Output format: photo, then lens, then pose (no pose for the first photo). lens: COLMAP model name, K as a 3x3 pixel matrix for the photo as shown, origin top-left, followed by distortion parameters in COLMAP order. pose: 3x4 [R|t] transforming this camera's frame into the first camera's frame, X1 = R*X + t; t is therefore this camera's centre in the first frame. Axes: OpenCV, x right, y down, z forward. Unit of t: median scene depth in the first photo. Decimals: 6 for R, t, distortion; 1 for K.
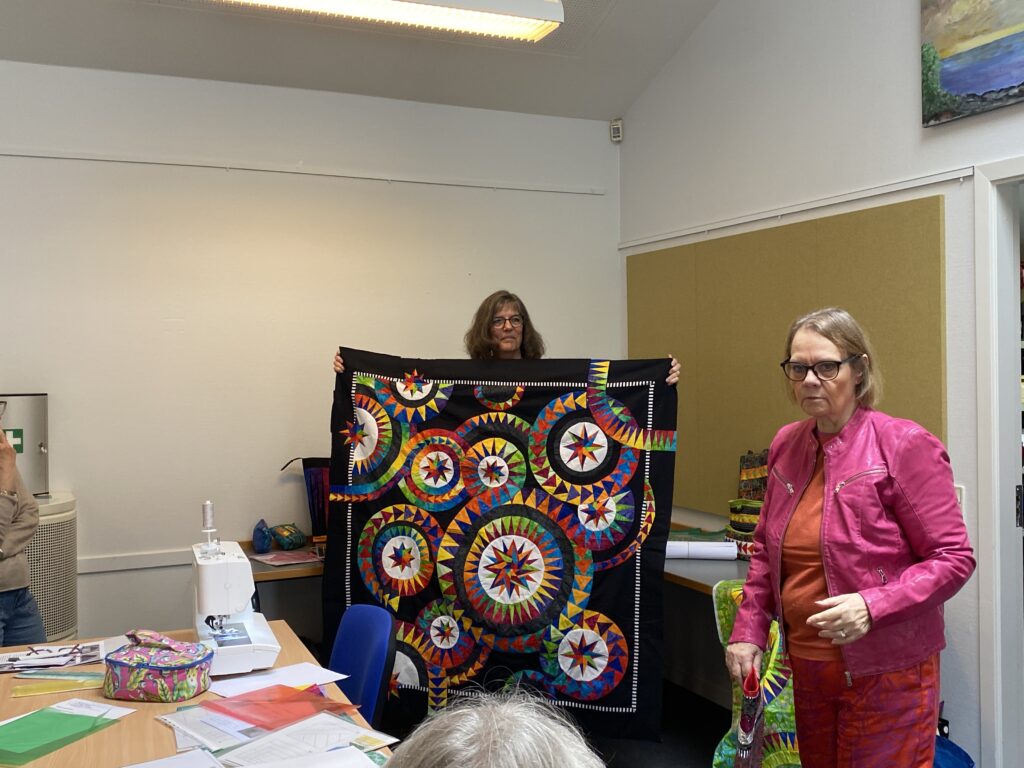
lens RADIAL K [[1074.0, 0, 512.0], [0, 1074.0, 384.0], [0, 0, 1]] dist [0.005913, -0.025551]
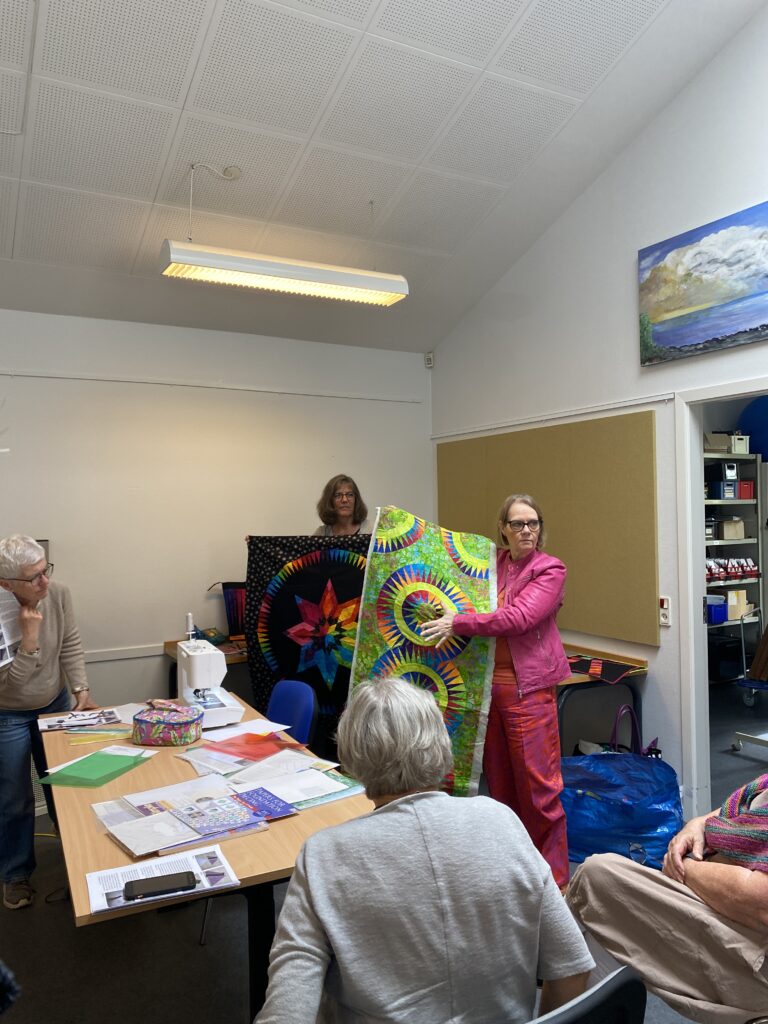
lens RADIAL K [[763.7, 0, 384.0], [0, 763.7, 512.0], [0, 0, 1]] dist [0.048229, -0.149309]
pose [[0.997067, -0.002500, 0.076492, -0.102209], [0.003951, 0.999815, -0.018824, -0.012482], [-0.076431, 0.019071, 0.996892, -0.102450]]
